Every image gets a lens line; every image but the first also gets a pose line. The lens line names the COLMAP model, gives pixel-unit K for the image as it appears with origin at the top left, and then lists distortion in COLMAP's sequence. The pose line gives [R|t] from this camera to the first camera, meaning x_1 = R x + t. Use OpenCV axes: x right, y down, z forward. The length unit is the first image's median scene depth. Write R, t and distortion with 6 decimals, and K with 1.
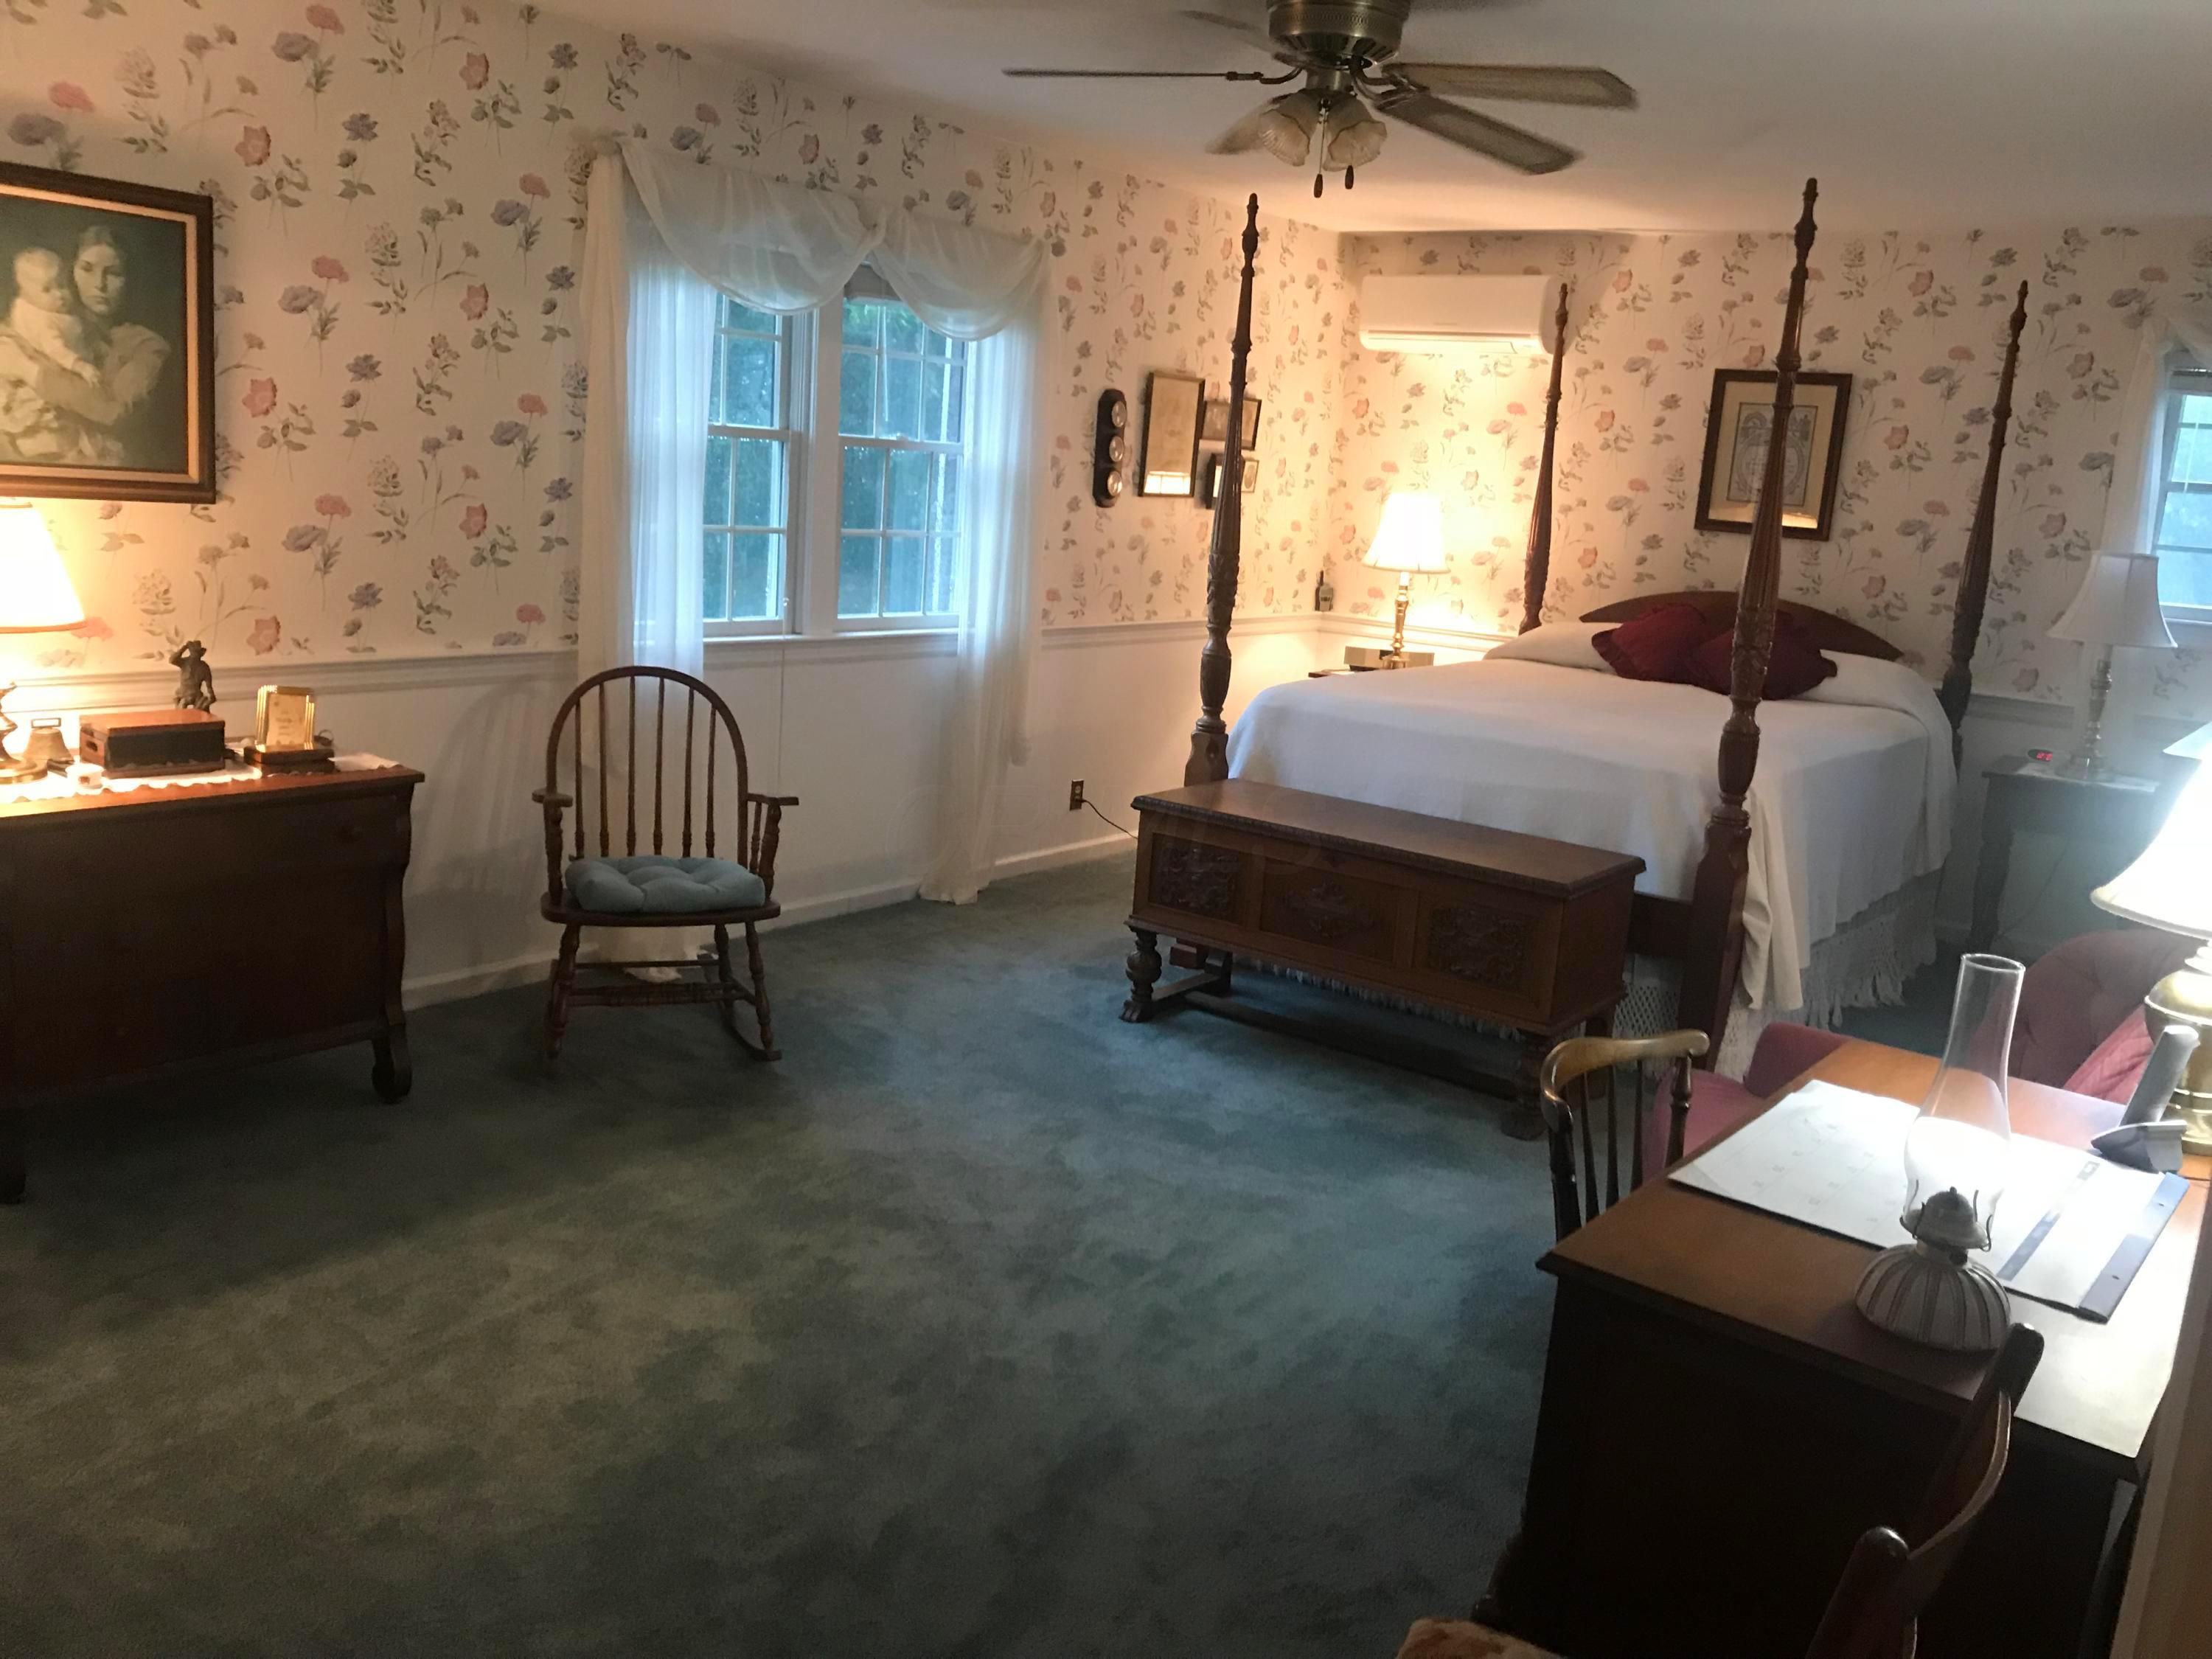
lens RADIAL K [[1806.9, 0, 1106.0], [0, 1806.9, 829.5], [0, 0, 1]] dist [0.101409, -0.222442]
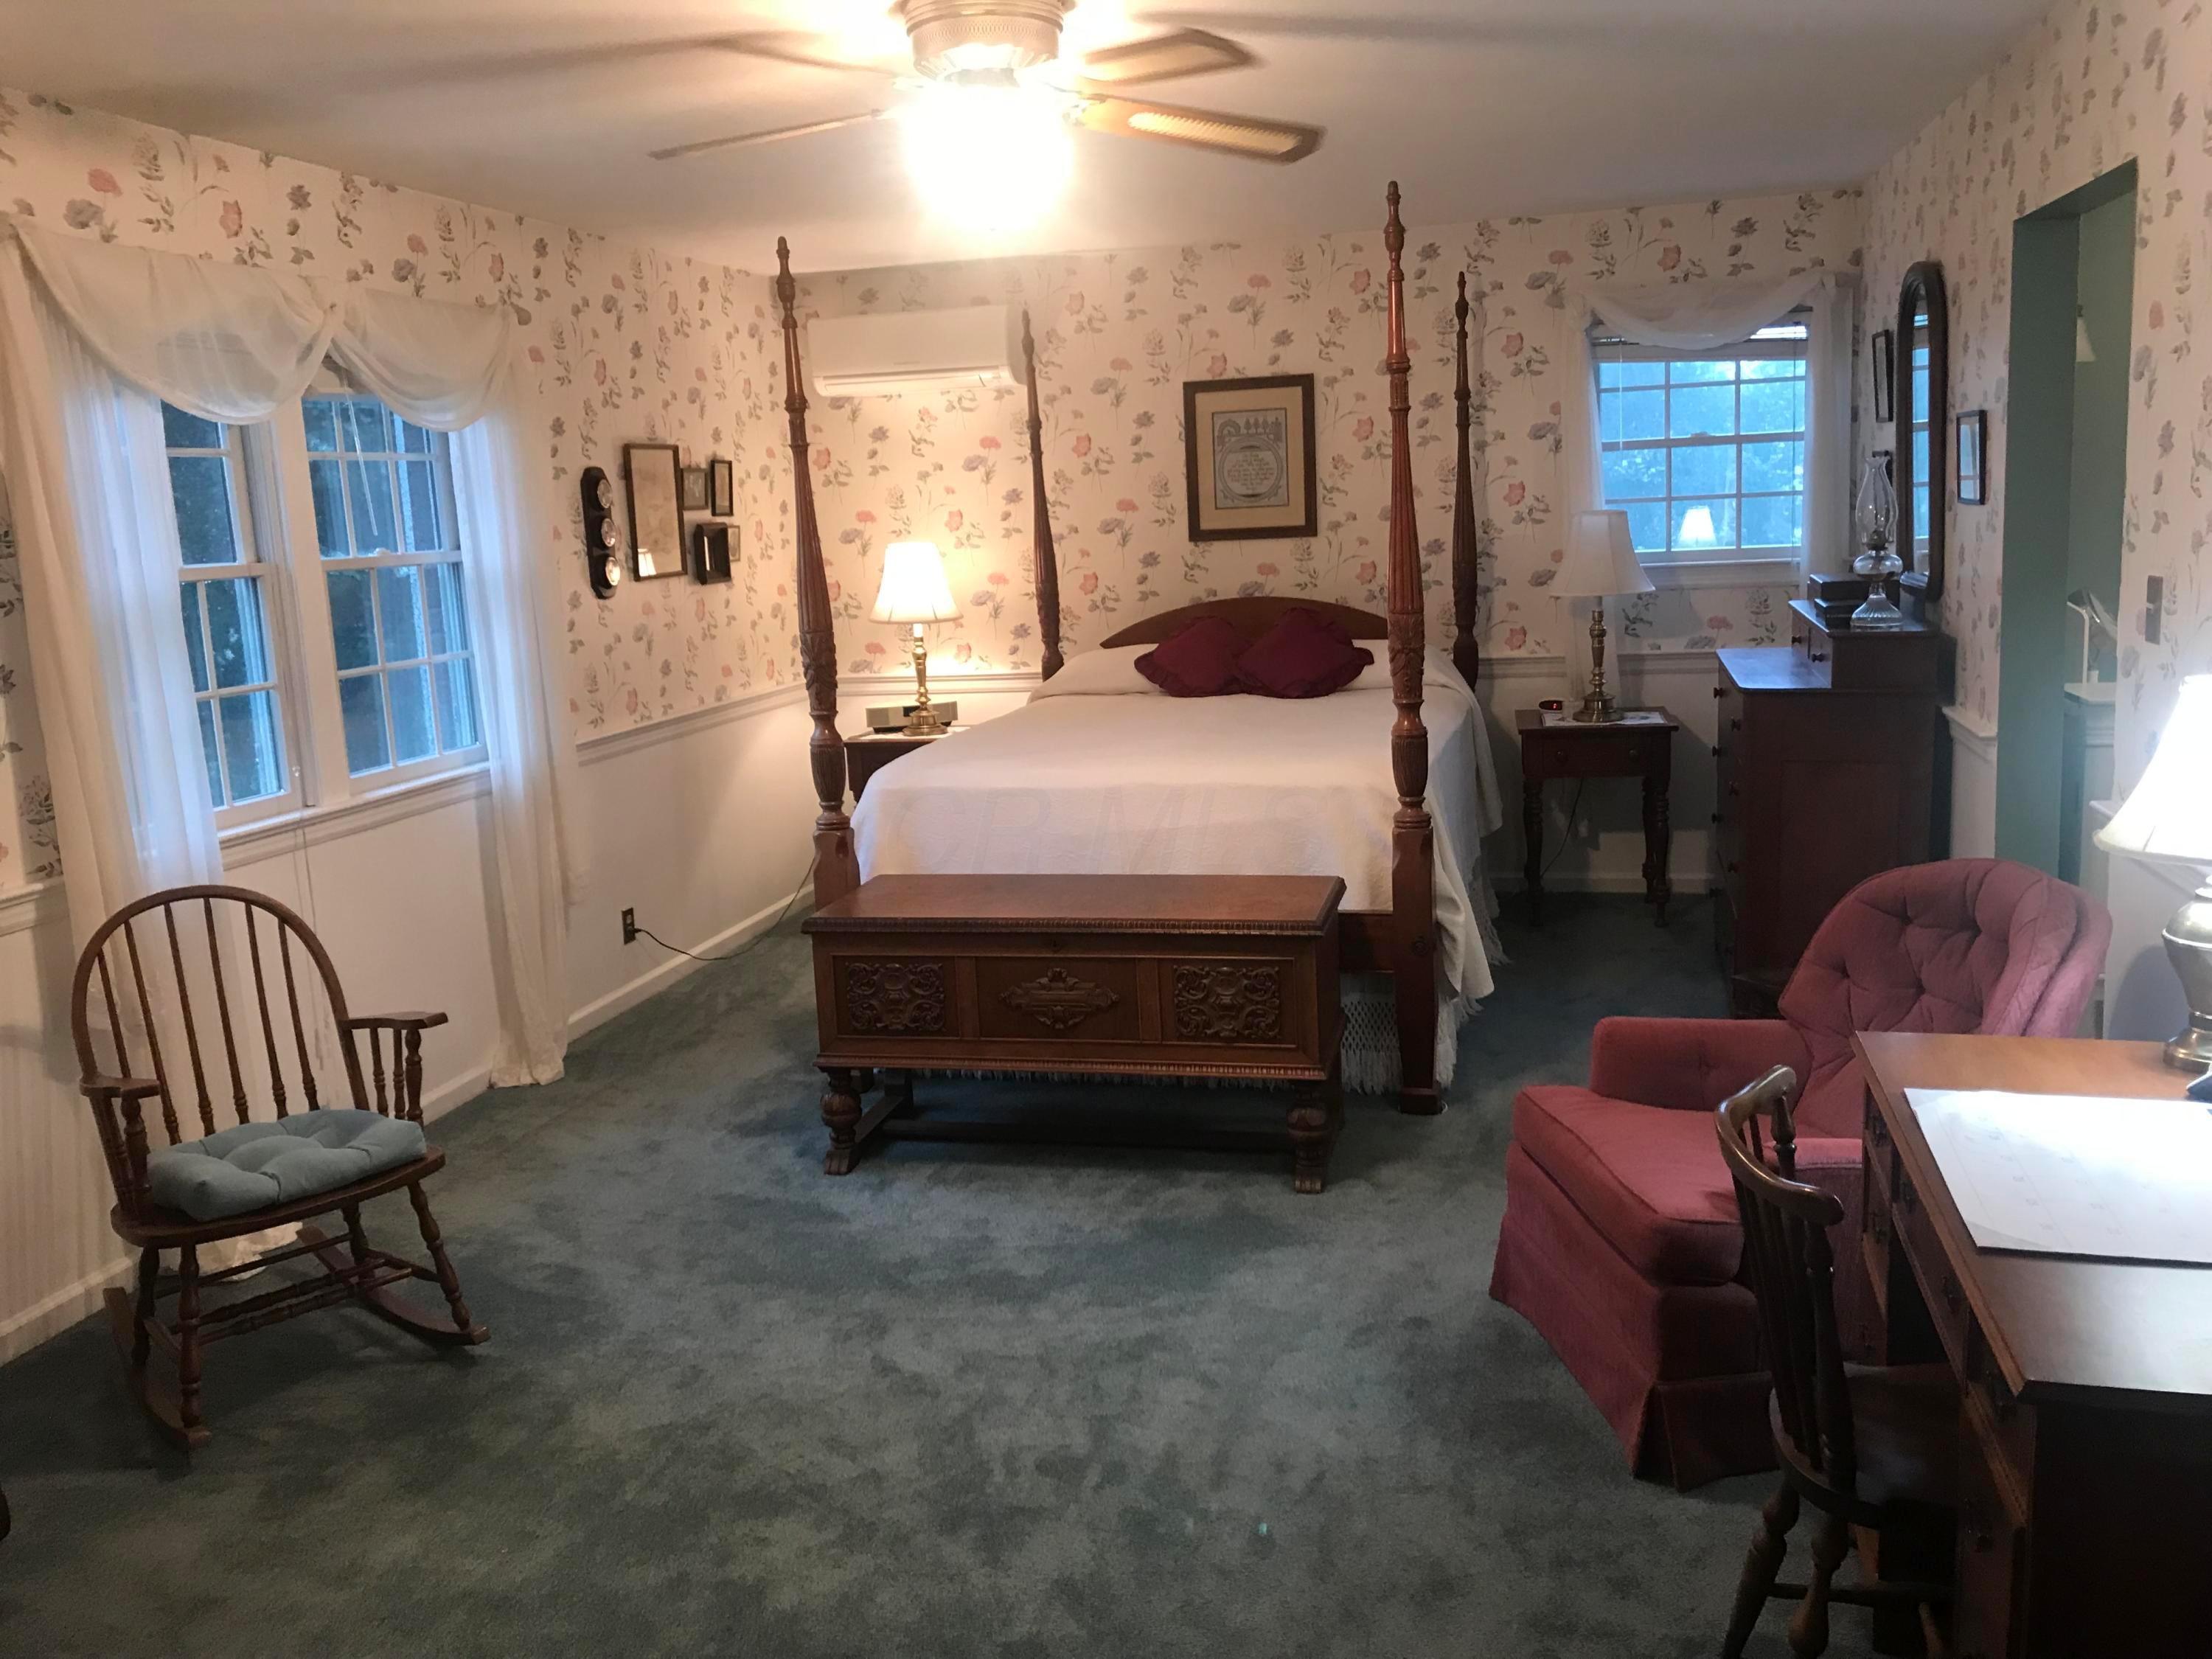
lens RADIAL K [[1803.9, 0, 1106.0], [0, 1803.9, 829.5], [0, 0, 1]] dist [-0.006936, 0.010152]
pose [[0.909988, -0.186992, 0.370075, -0.141052], [0.194013, 0.980824, 0.018527, -0.042121], [-0.366443, 0.054940, 0.928817, 0.117704]]
